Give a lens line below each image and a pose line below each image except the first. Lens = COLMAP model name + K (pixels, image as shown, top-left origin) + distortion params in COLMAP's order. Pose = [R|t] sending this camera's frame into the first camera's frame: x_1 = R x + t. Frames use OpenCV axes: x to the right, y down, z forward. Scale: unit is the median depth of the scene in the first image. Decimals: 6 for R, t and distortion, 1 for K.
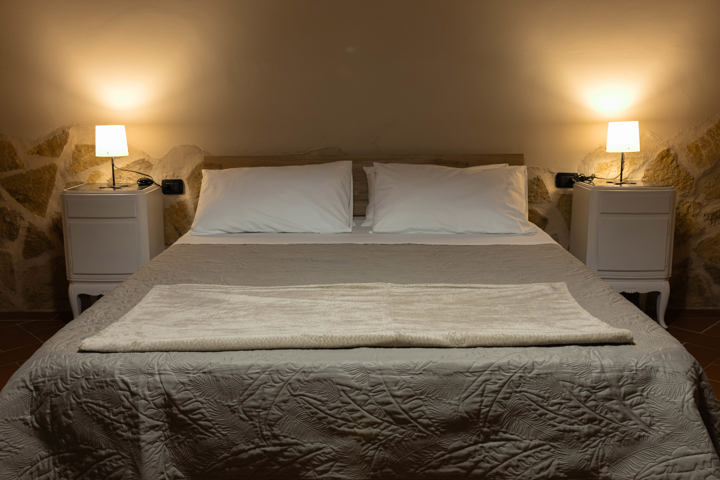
lens RADIAL K [[687.7, 0, 359.4], [0, 687.7, 245.1], [0, 0, 1]] dist [-0.001099, 0.000000]
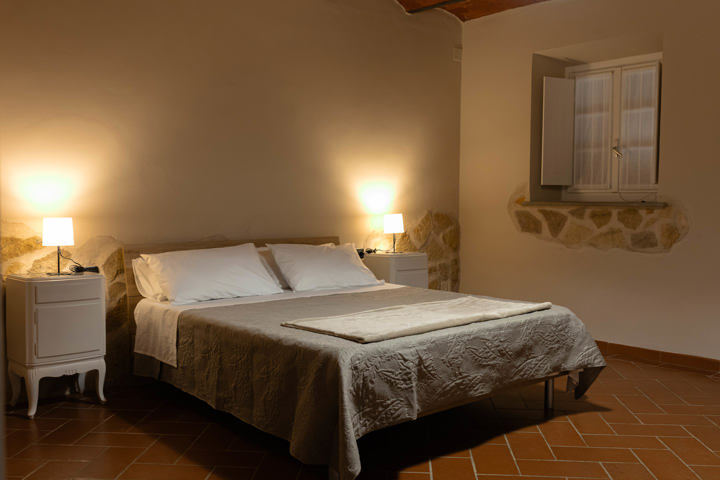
lens RADIAL K [[687.7, 0, 361.4], [0, 687.7, 235.5], [0, 0, 1]] dist [-0.001099, 0.000000]
pose [[0.740408, -0.020519, 0.671845, -1.535162], [0.133814, 0.984026, -0.117416, 0.096350], [-0.658703, 0.176838, 0.731326, -0.228927]]
